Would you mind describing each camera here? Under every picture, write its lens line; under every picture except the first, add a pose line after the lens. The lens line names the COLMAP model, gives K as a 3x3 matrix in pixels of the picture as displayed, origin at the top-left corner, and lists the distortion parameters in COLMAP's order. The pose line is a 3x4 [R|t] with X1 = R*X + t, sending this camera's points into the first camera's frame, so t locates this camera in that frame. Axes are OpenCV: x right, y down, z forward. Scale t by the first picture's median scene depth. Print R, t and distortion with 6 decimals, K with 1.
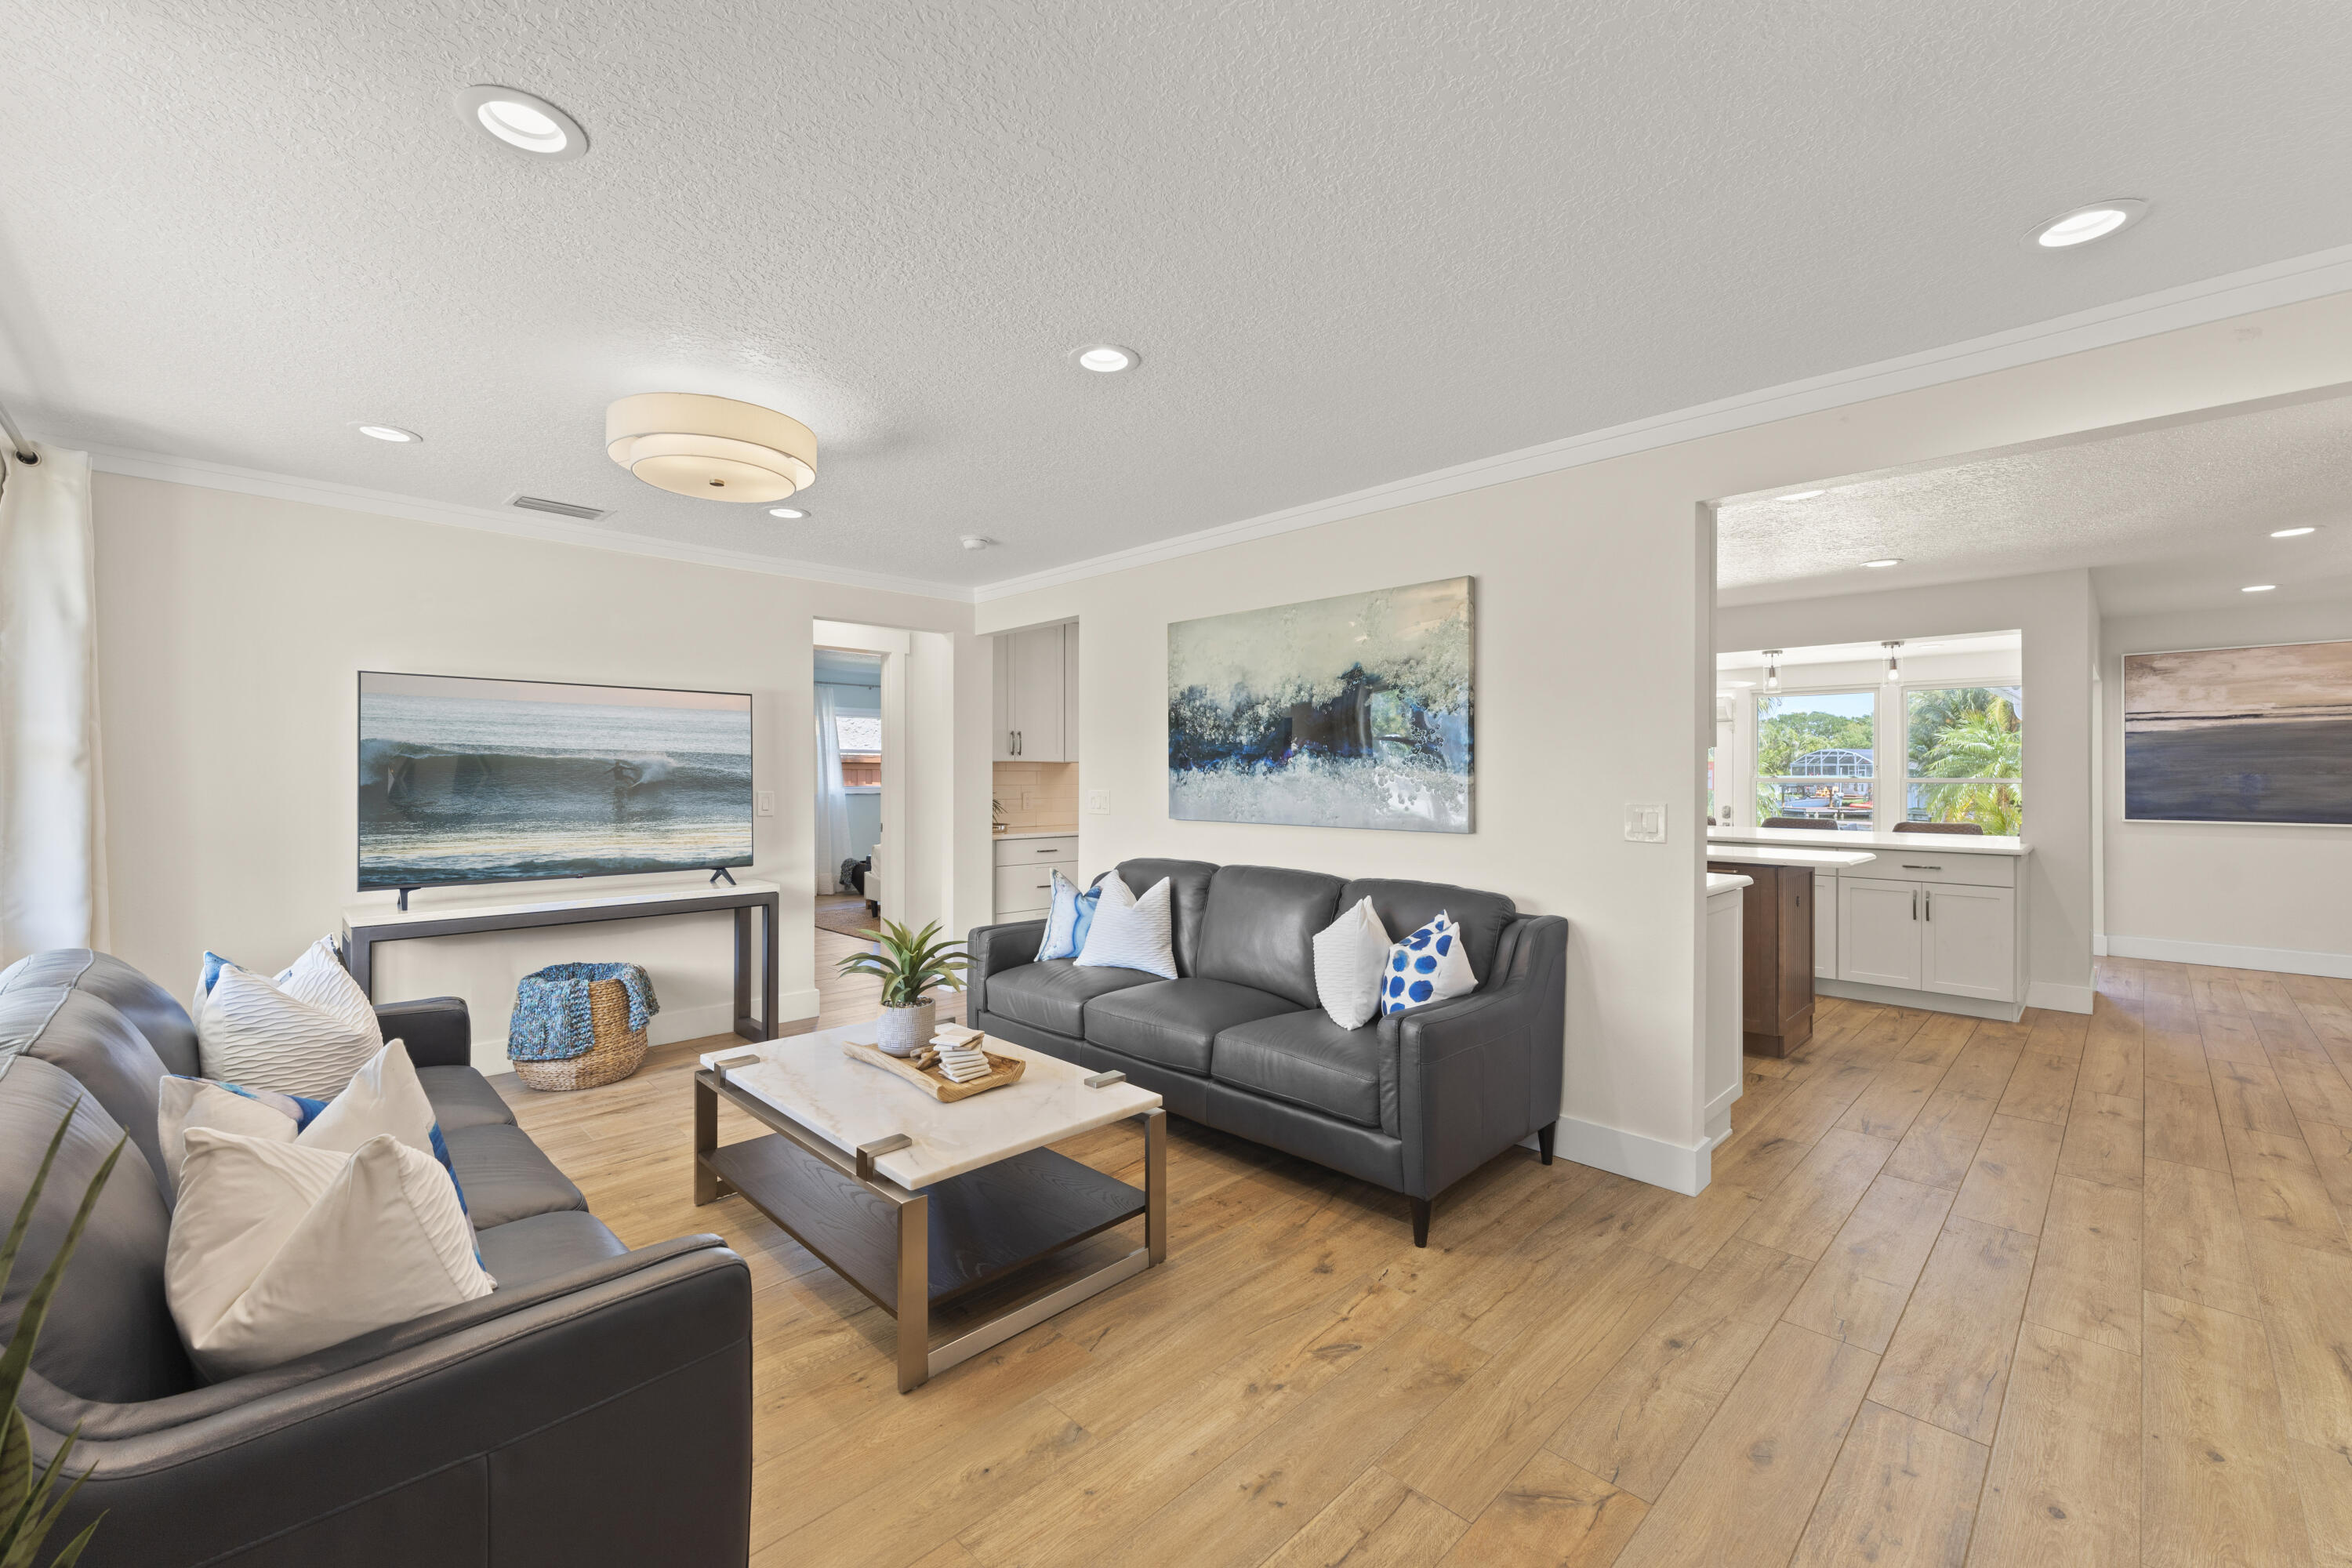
lens RADIAL K [[939.9, 0, 1176.9], [0, 939.9, 773.2], [0, 0, 1]] dist [-0.000034, 0.000153]
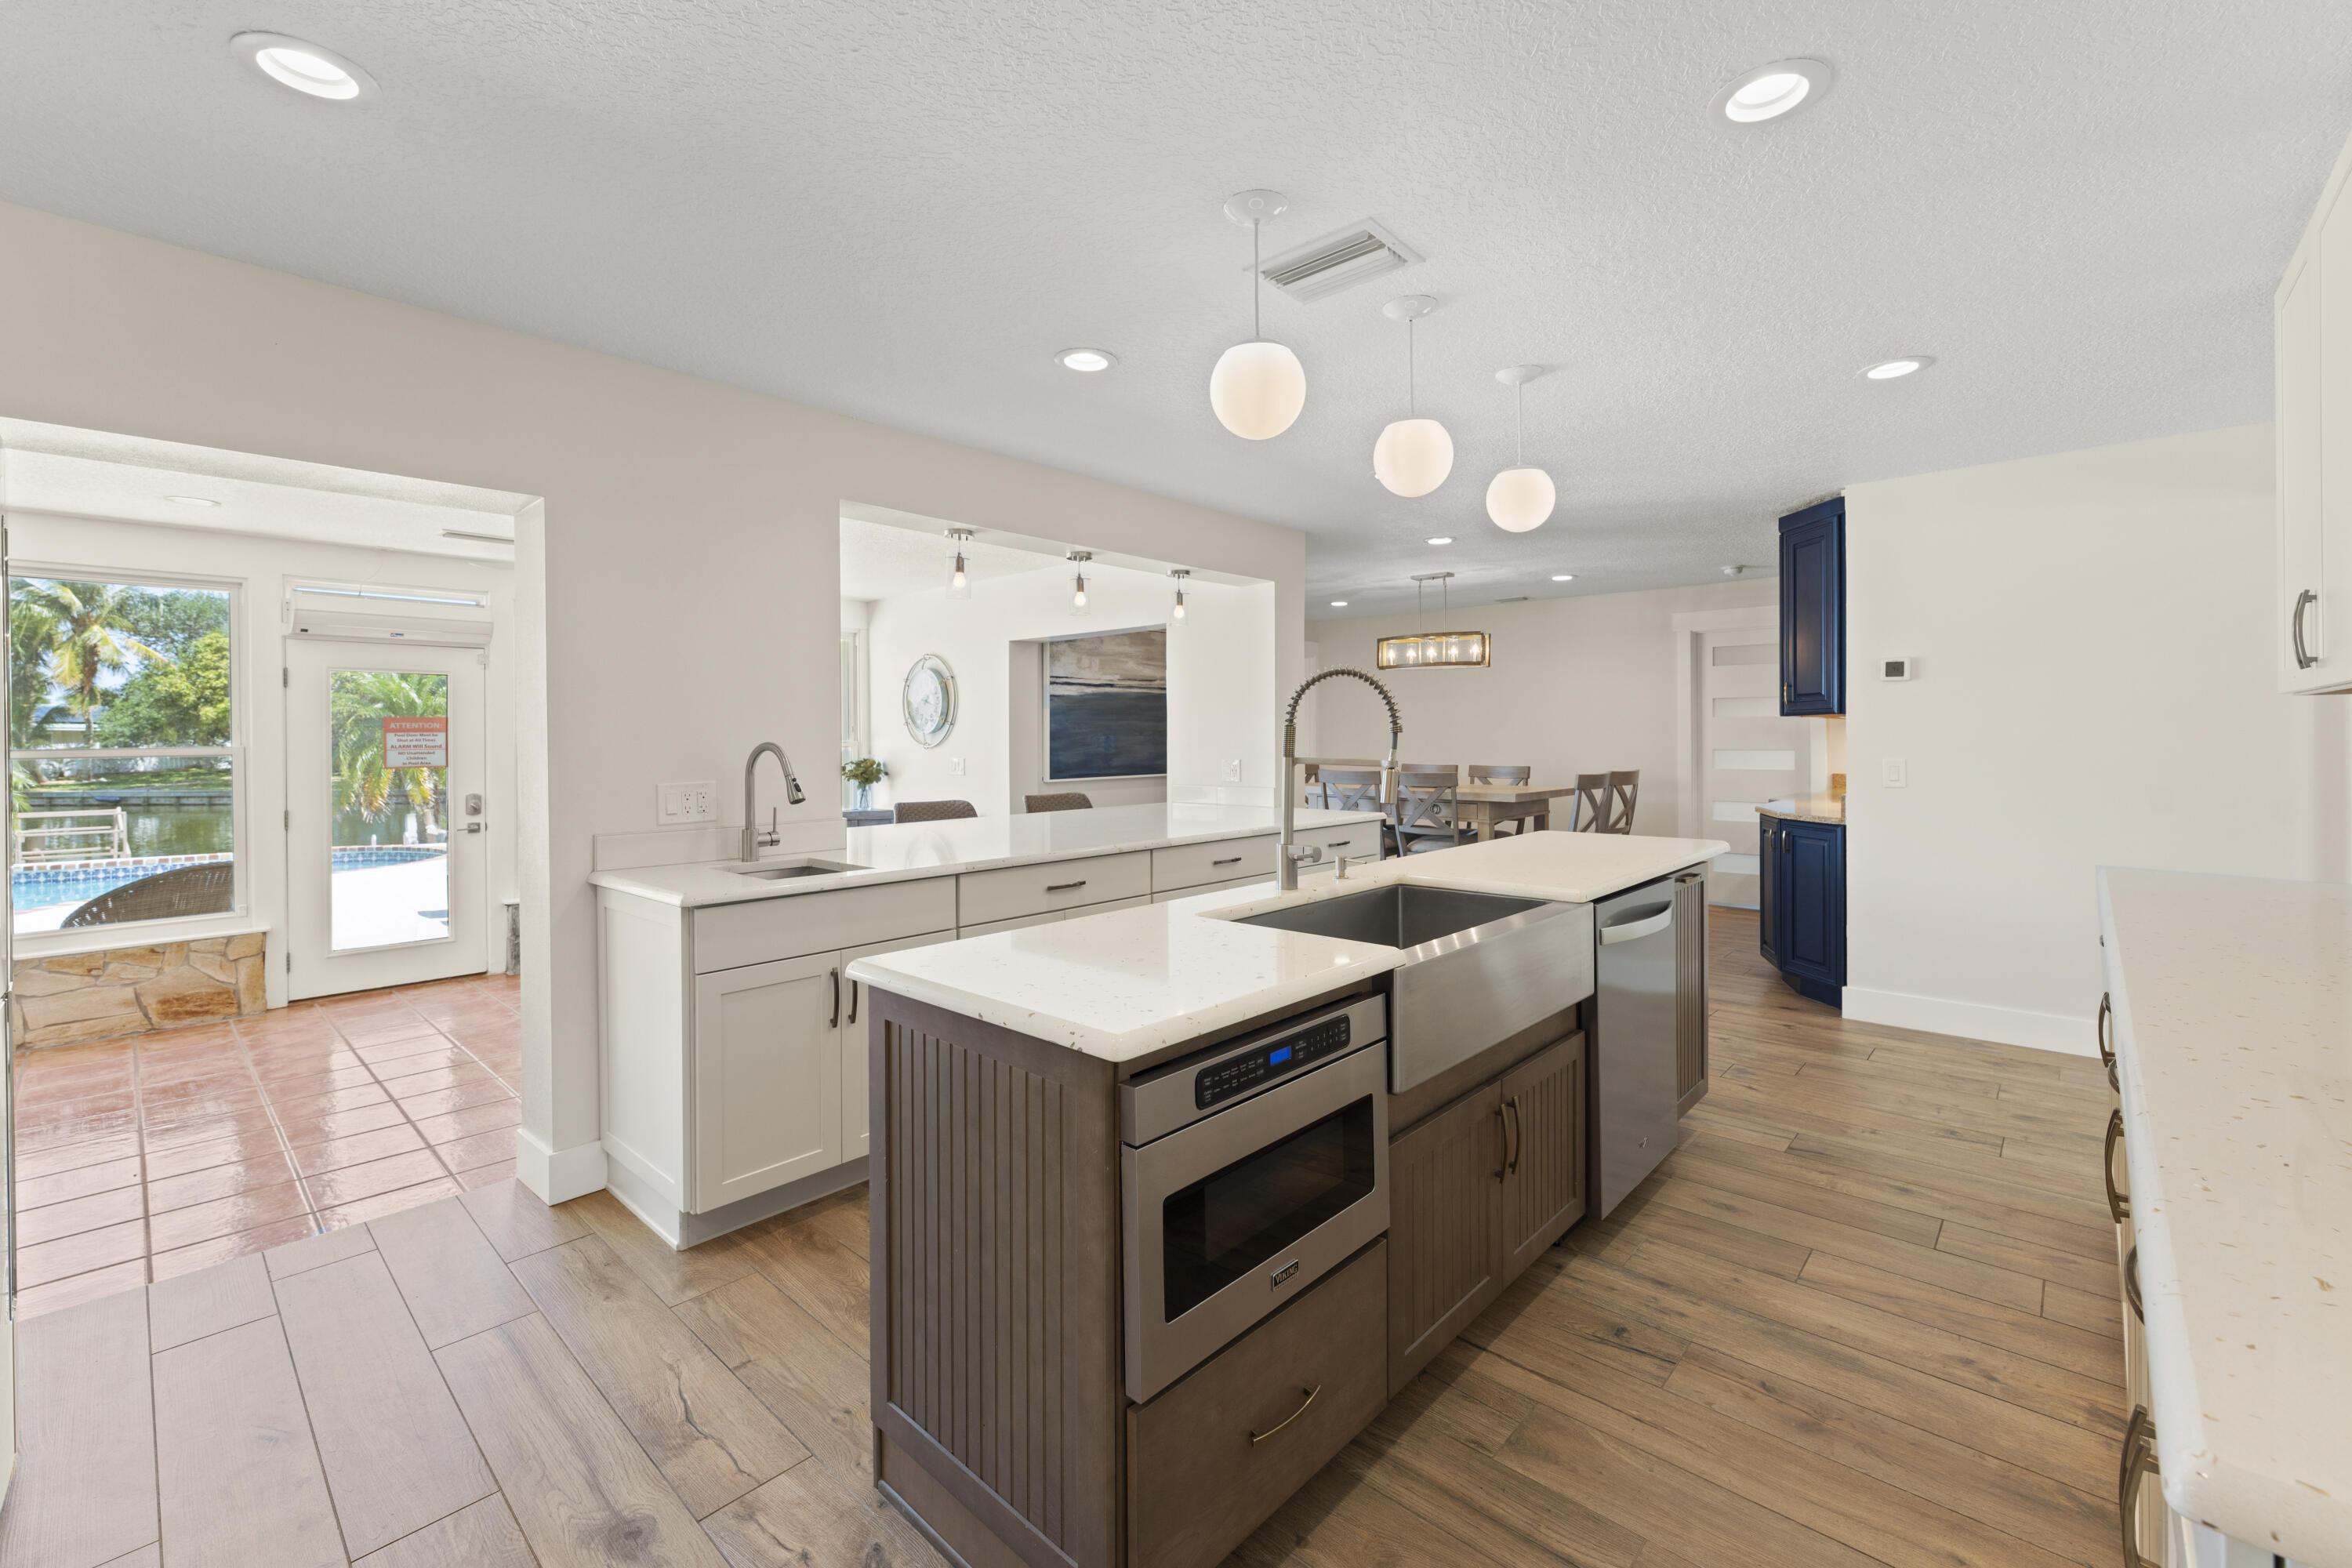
lens RADIAL K [[980.2, 0, 1192.4], [0, 980.2, 731.9], [0, 0, 1]] dist [0.000428, -0.000055]
pose [[-0.056364, 0.002632, 0.998407, -0.066447], [0.005356, 0.999983, -0.002334, 0.000007], [-0.998396, 0.005216, -0.056377, 0.941331]]
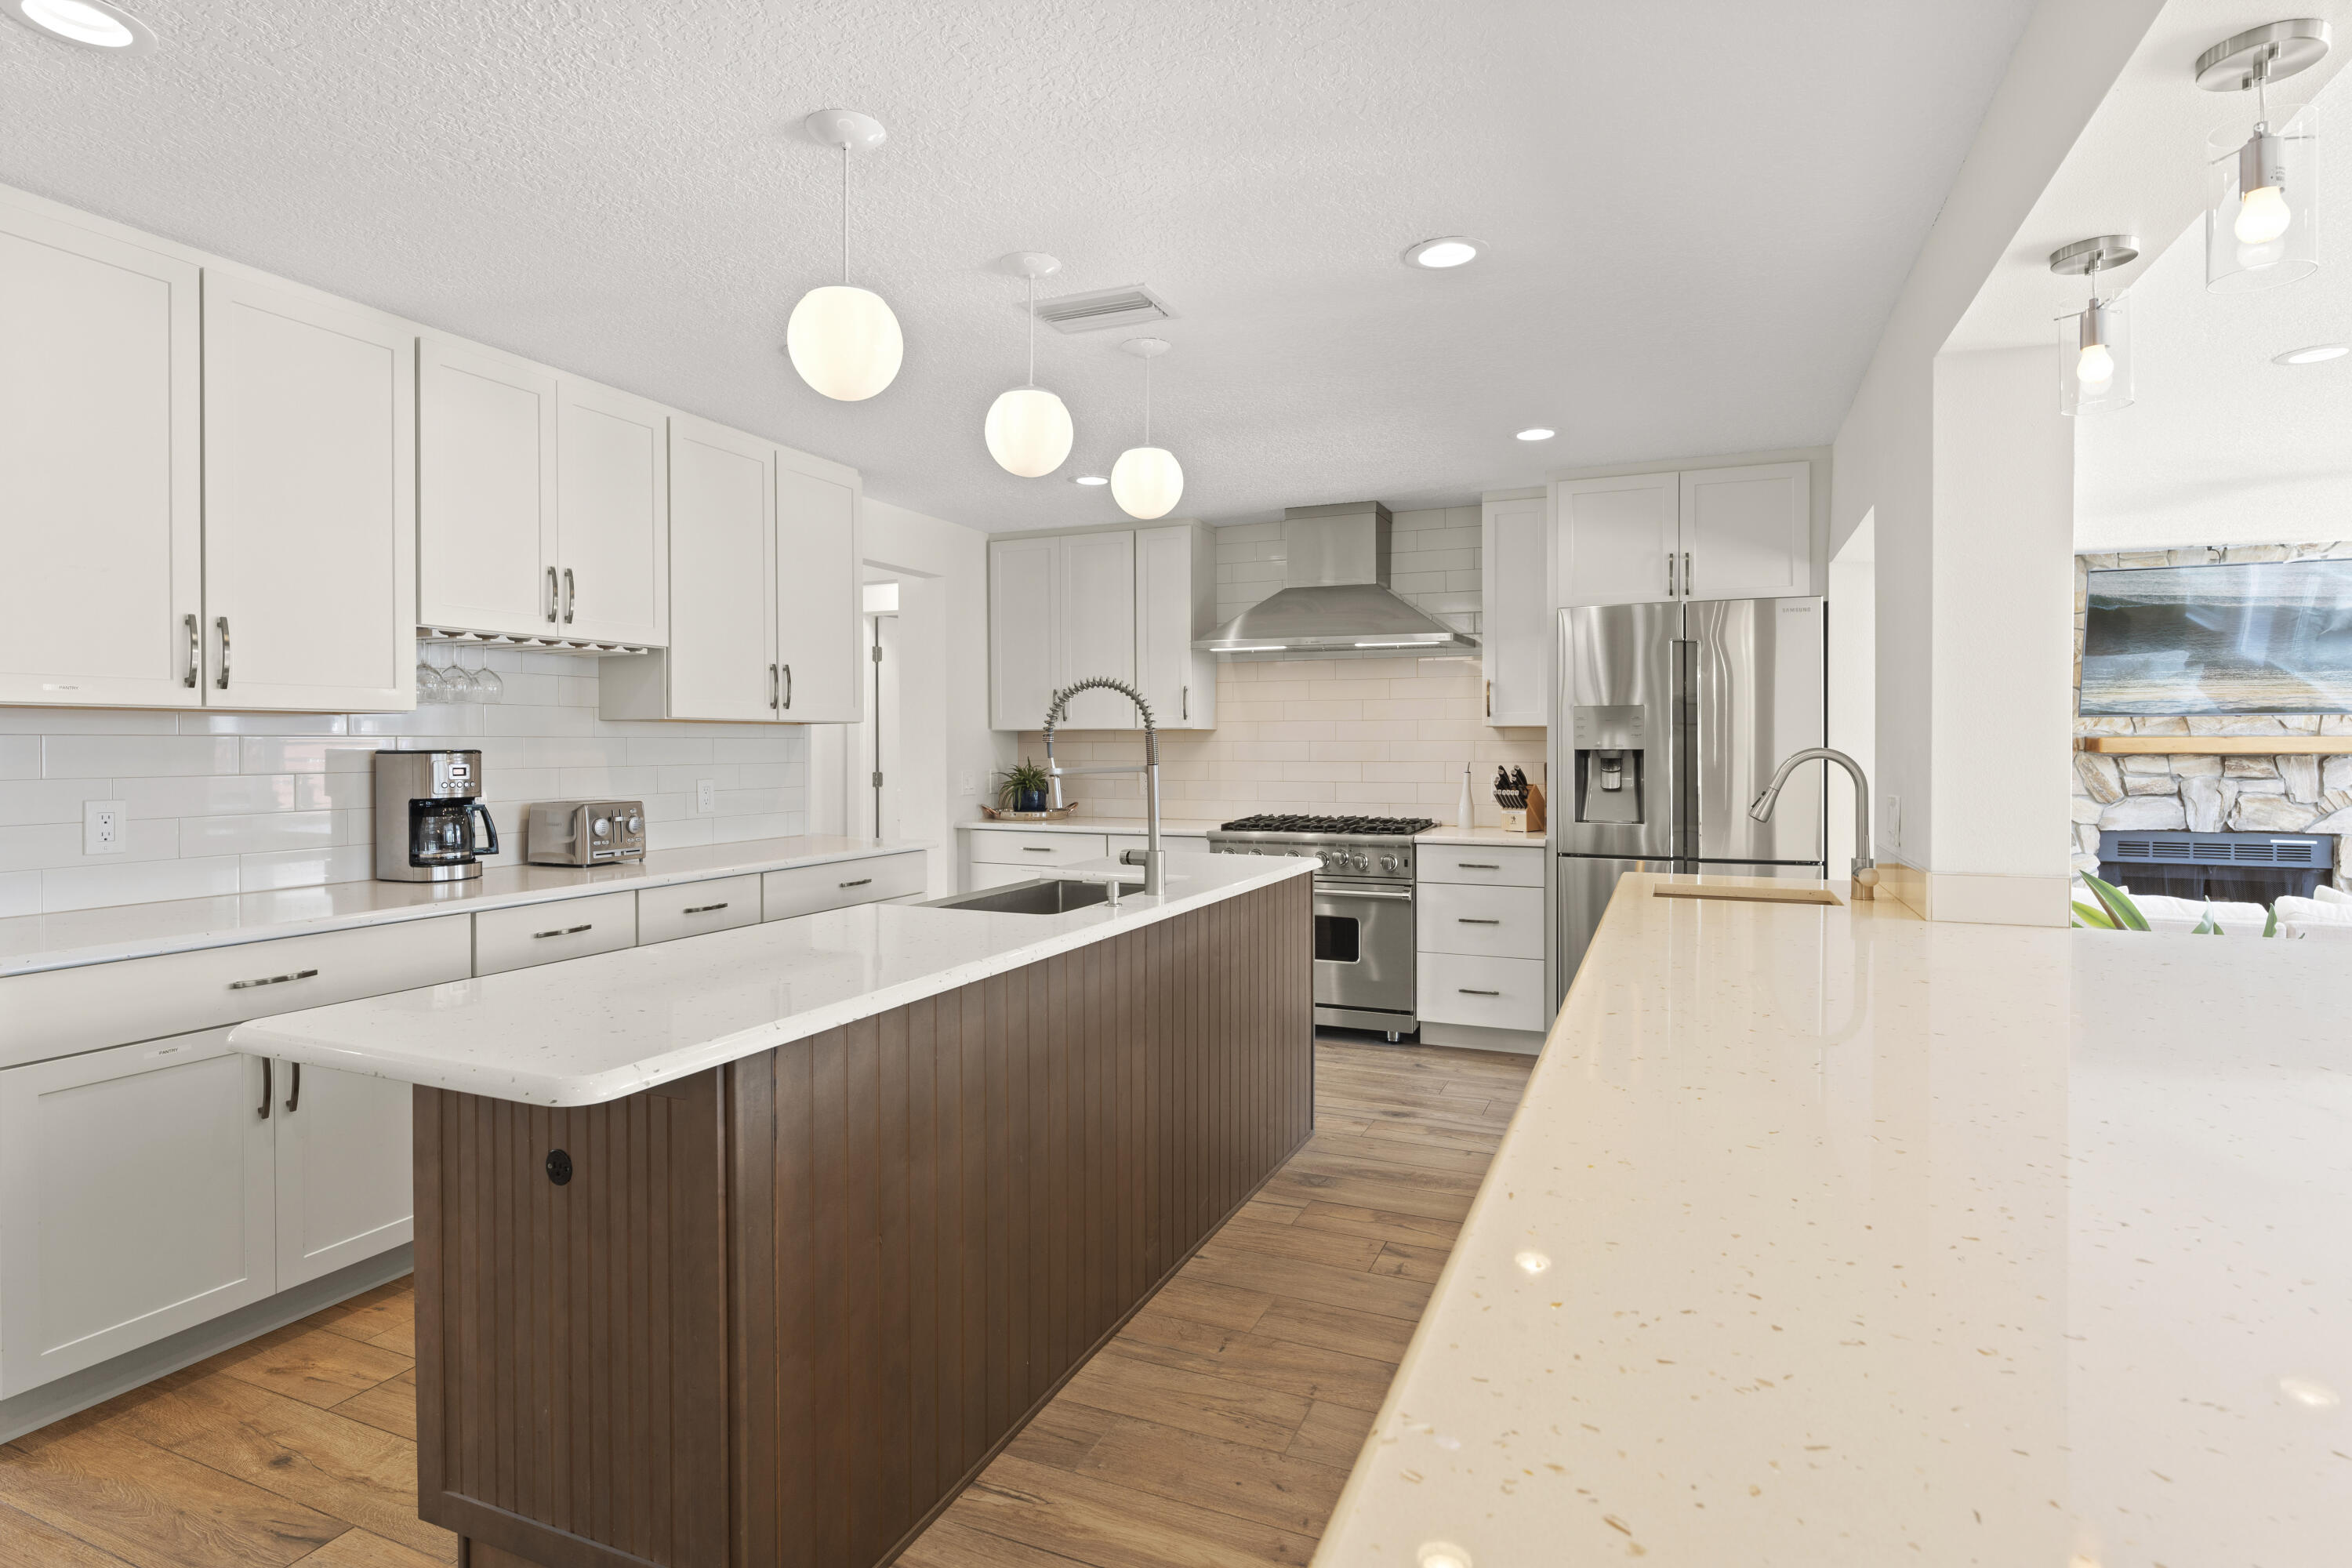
lens RADIAL K [[1203.4, 0, 1174.2], [0, 1203.4, 753.0], [0, 0, 1]] dist [-0.003352, 0.000173]
pose [[0.378745, 0.003961, -0.925493, 0.750080], [0.001712, 0.999986, 0.004980, 0.002124], [0.925500, -0.003470, 0.378733, 0.711562]]
